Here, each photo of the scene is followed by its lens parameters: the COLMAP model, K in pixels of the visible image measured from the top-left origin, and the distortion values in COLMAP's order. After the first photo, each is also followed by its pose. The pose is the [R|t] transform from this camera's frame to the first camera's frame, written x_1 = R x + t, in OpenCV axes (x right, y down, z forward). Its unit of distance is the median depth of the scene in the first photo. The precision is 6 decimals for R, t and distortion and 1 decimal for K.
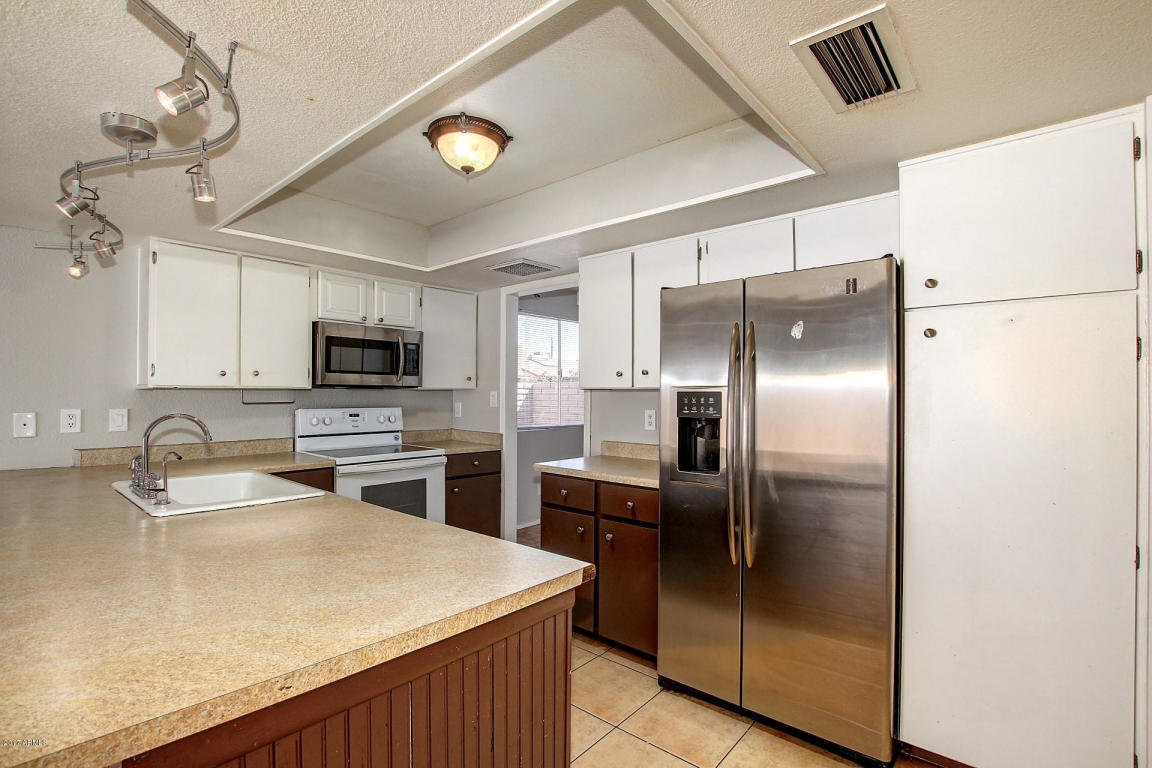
lens RADIAL K [[533.5, 0, 576.1], [0, 533.5, 391.9], [0, 0, 1]] dist [-0.029070, 0.002821]
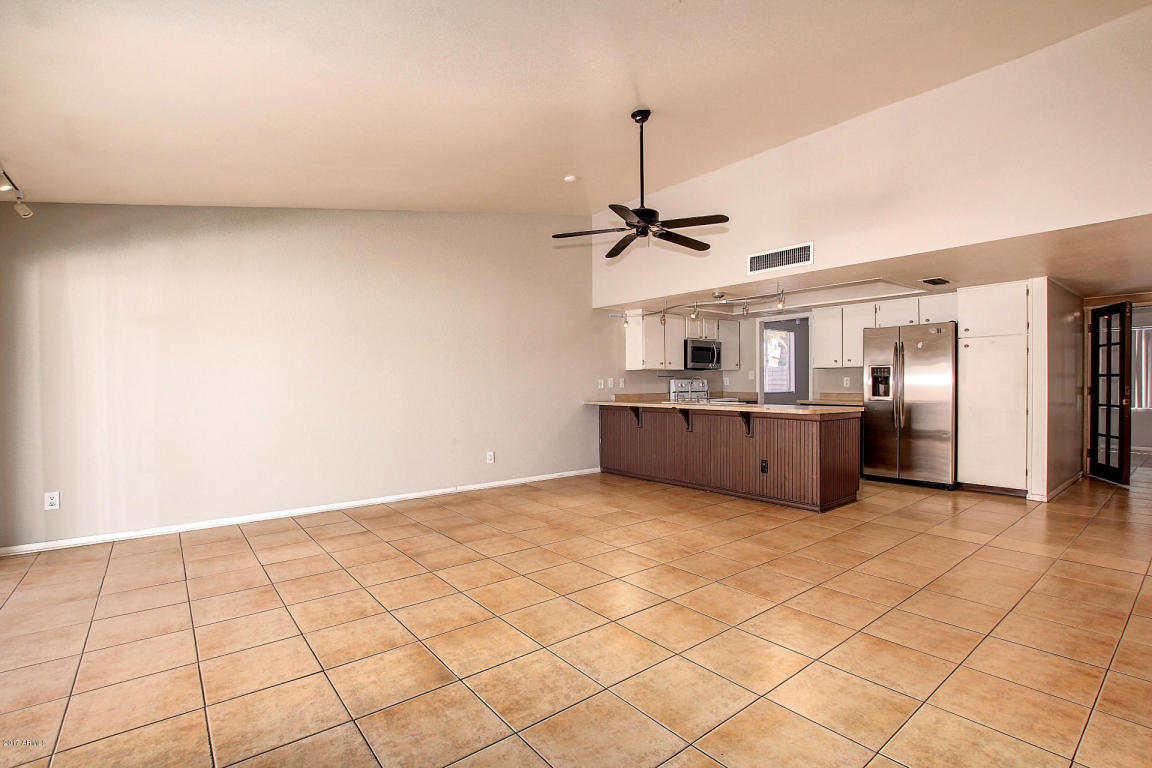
lens RADIAL K [[533.5, 0, 579.8], [0, 533.5, 391.1], [0, 0, 1]] dist [-0.029070, 0.002821]
pose [[0.983214, -0.008568, -0.182257, -0.569659], [0.012212, 0.999747, 0.018885, 0.037753], [0.182049, -0.020794, 0.983070, -1.398066]]
